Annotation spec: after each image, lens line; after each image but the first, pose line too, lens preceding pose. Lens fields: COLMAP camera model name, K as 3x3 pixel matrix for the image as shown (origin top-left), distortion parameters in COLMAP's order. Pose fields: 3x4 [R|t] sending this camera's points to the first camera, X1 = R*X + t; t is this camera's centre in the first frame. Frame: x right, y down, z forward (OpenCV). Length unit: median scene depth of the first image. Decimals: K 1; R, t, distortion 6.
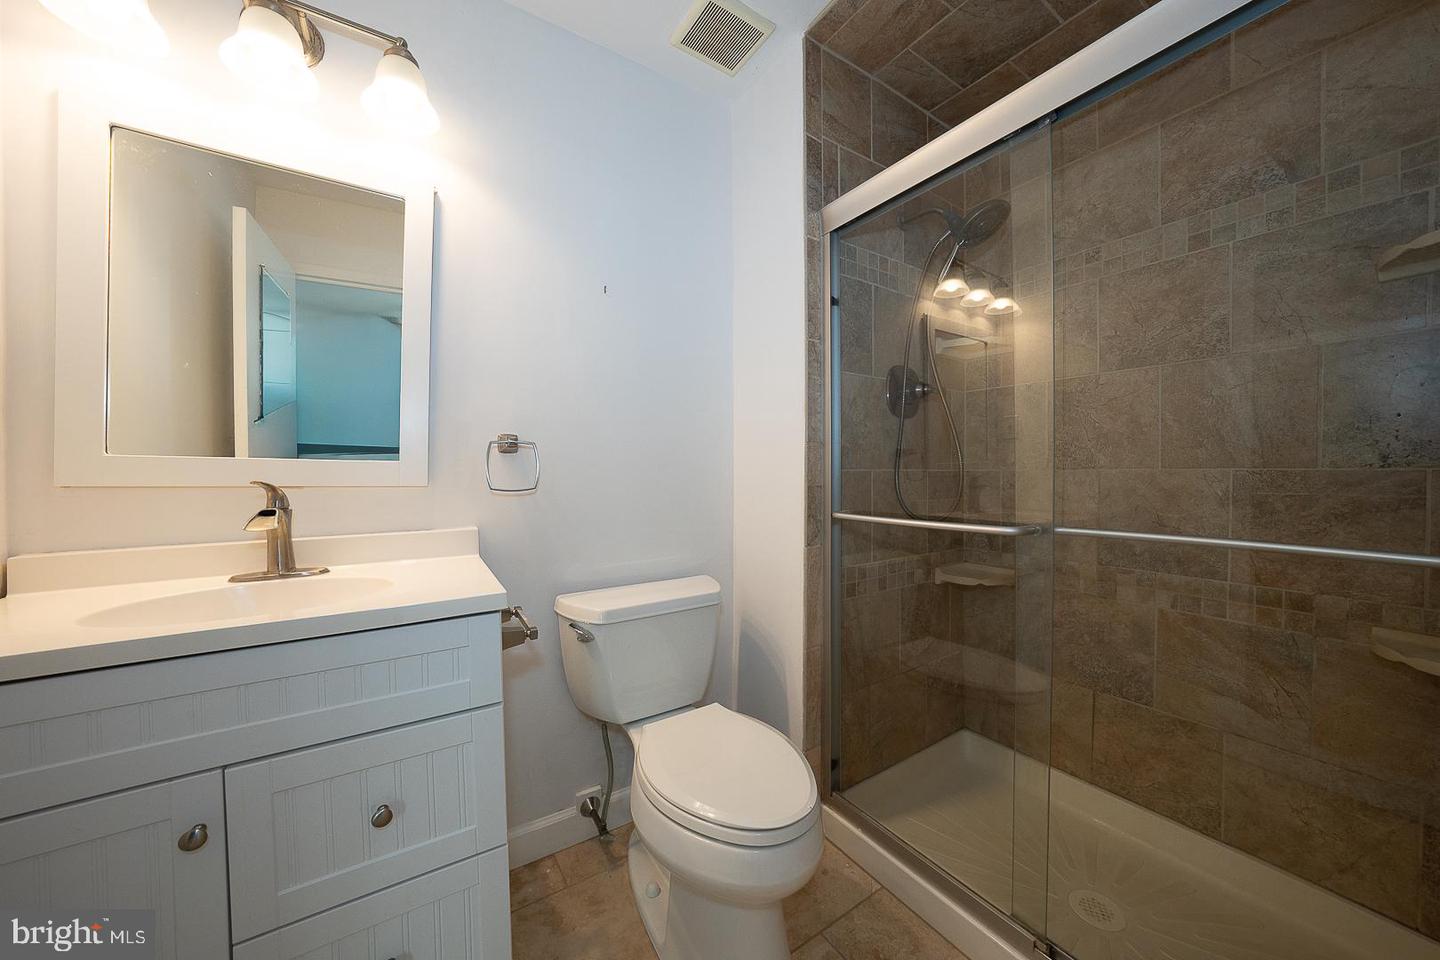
lens RADIAL K [[493.7, 0, 720.8], [0, 493.7, 476.1], [0, 0, 1]] dist [-0.027263, 0.006171]
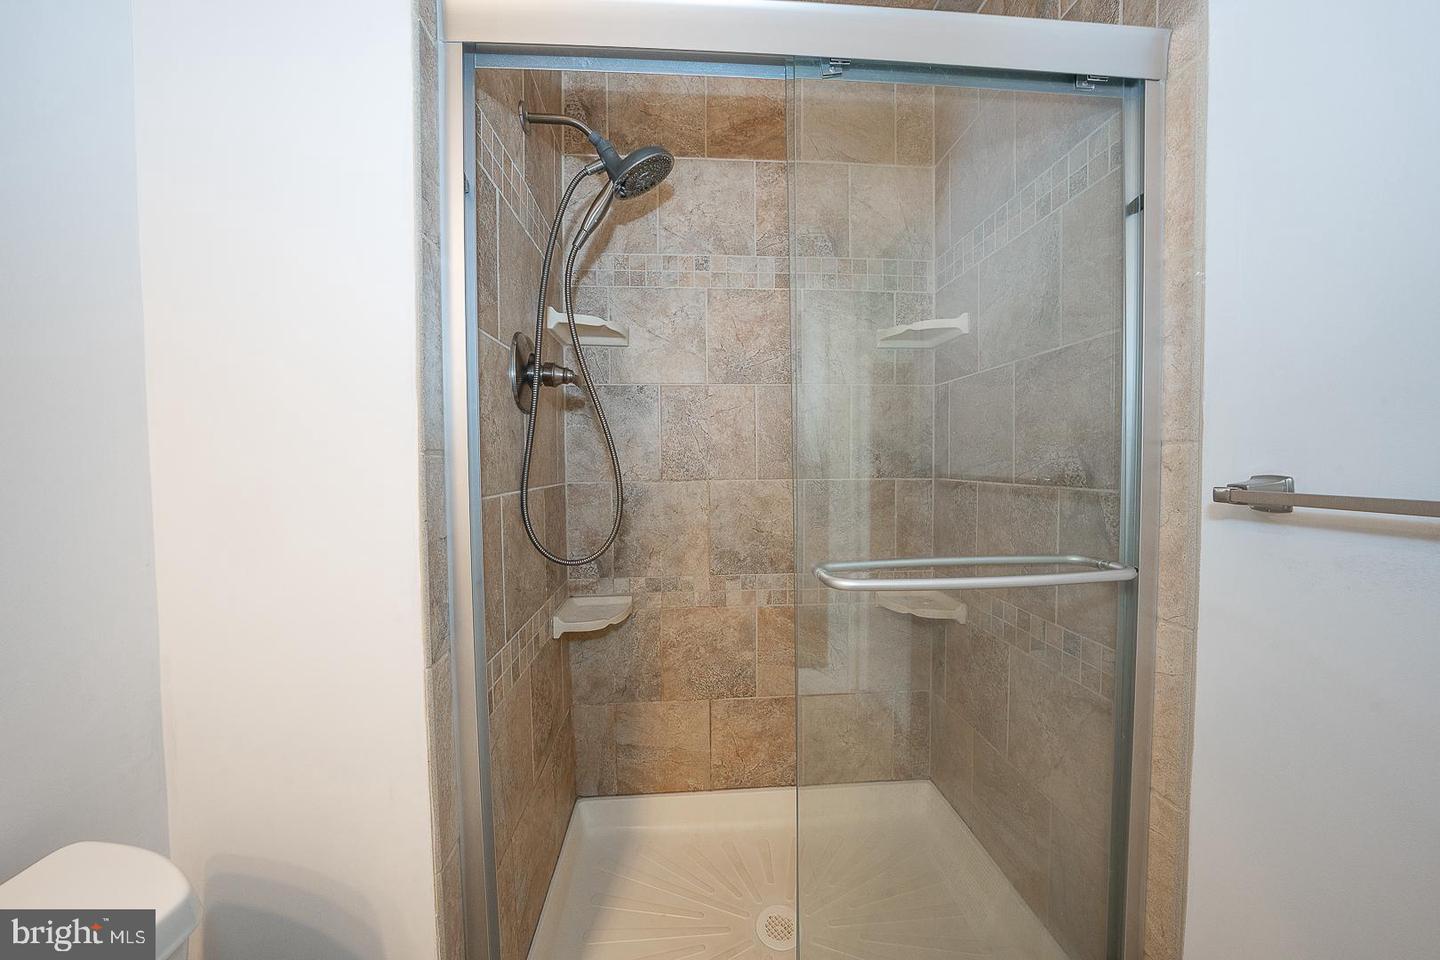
lens RADIAL K [[493.7, 0, 720.8], [0, 493.7, 476.1], [0, 0, 1]] dist [-0.027263, 0.006171]
pose [[0.489434, -0.031577, 0.871469, -0.101551], [0.019324, 0.999492, 0.025363, -0.051706], [-0.871826, 0.004427, 0.489795, 0.514606]]
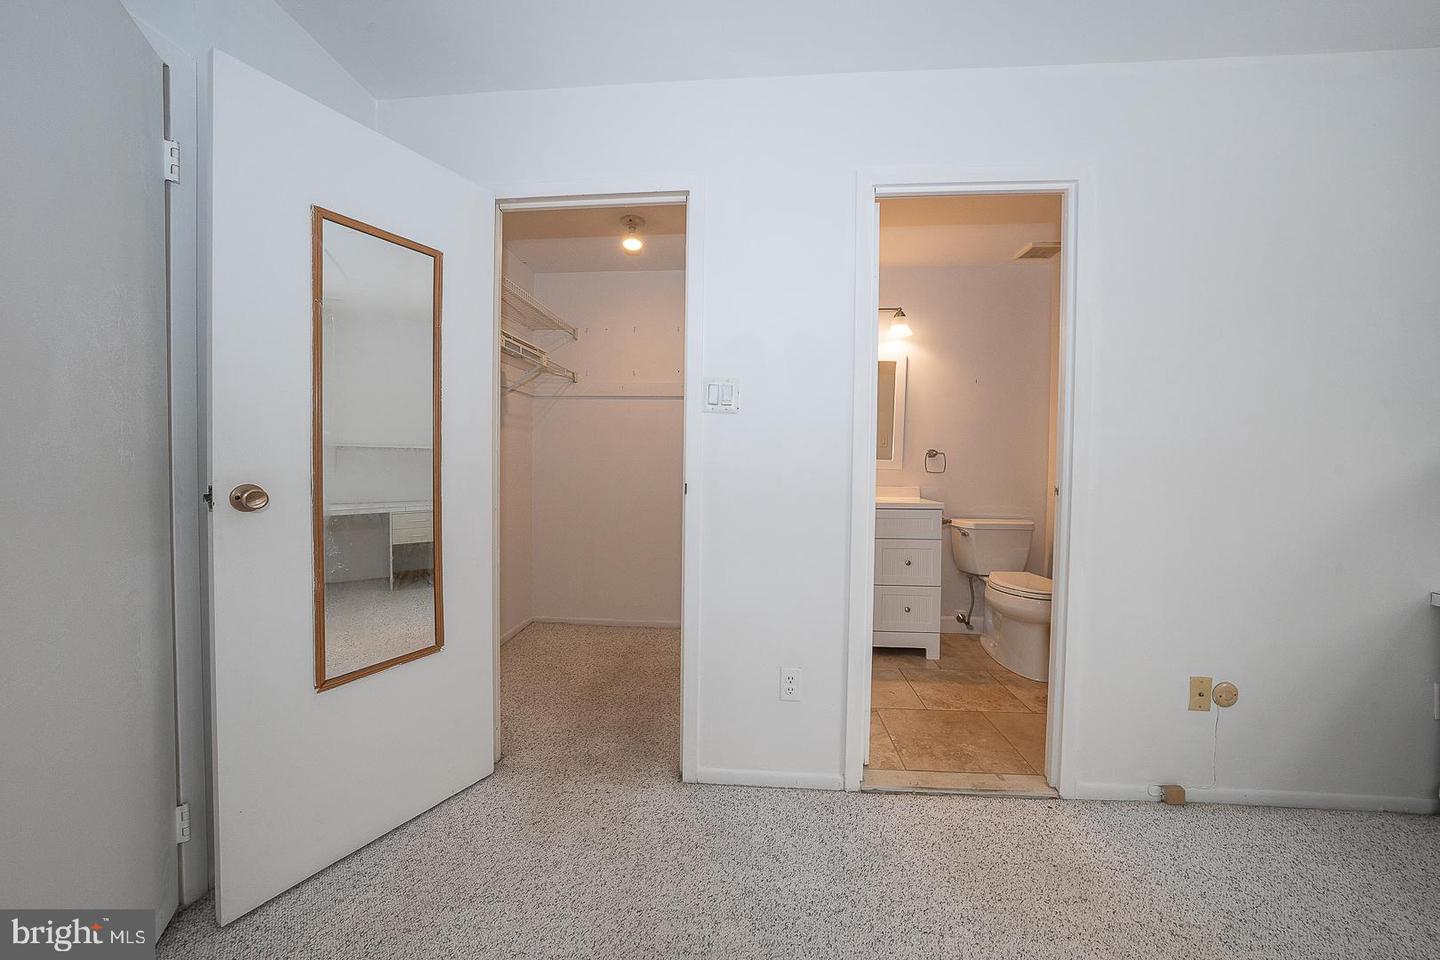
lens RADIAL K [[493.7, 0, 720.8], [0, 493.7, 476.1], [0, 0, 1]] dist [-0.027263, 0.006171]
pose [[0.789701, 0.020330, -0.613155, 0.178063], [-0.020327, 0.999769, 0.006970, 0.037806], [0.613155, 0.006959, 0.789932, -1.170405]]
